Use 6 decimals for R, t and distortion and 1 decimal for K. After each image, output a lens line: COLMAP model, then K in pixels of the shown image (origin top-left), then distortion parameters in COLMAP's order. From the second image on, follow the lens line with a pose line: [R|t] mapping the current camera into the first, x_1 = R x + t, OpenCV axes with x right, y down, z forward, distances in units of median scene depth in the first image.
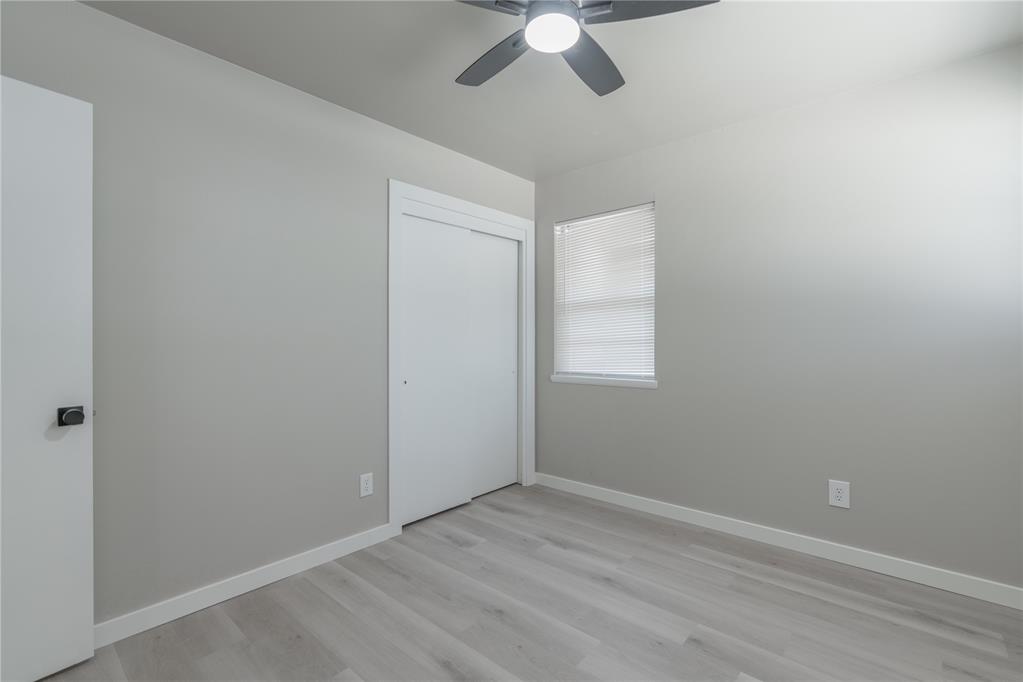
lens RADIAL K [[463.3, 0, 511.5], [0, 463.3, 341.0], [0, 0, 1]] dist [-0.001213, -0.000005]
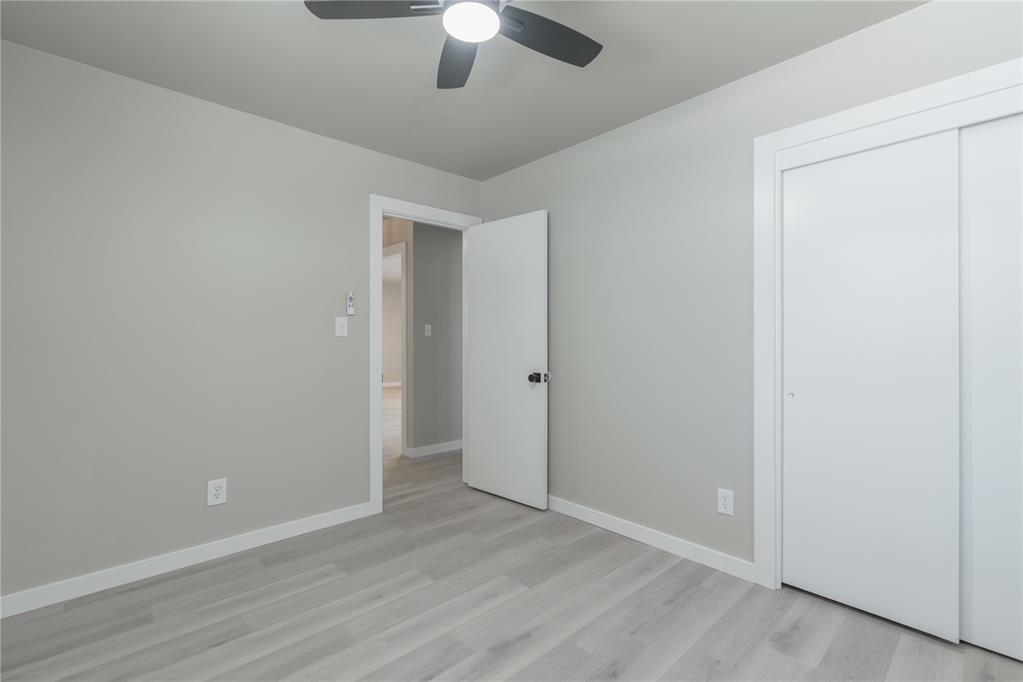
lens RADIAL K [[456.1, 0, 510.9], [0, 456.1, 336.2], [0, 0, 1]] dist [-0.001227, 0.000068]
pose [[-0.099243, -0.005742, -0.995047, 0.610939], [-0.000981, 0.999983, -0.005673, 0.000901], [0.995063, 0.000413, -0.099247, 0.700035]]
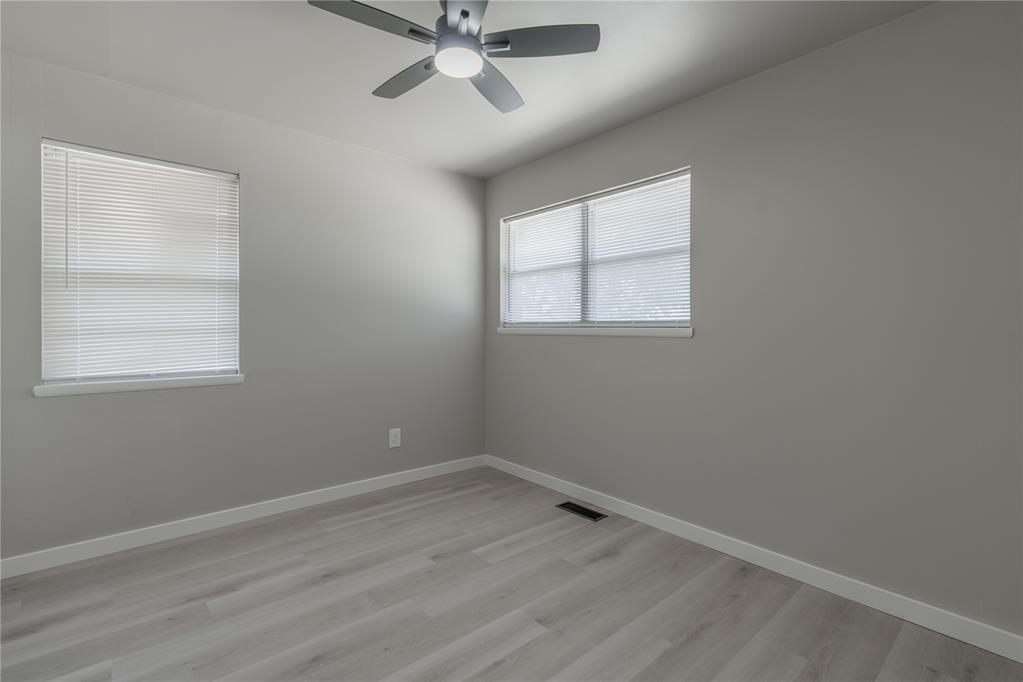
lens RADIAL K [[463.3, 0, 511.5], [0, 463.3, 341.0], [0, 0, 1]] dist [-0.001213, -0.000005]
pose [[0.128242, -0.016268, 0.991610, -0.605845], [-0.000046, 0.999865, 0.016410, 0.006664], [-0.991743, -0.002150, 0.128224, 0.427805]]
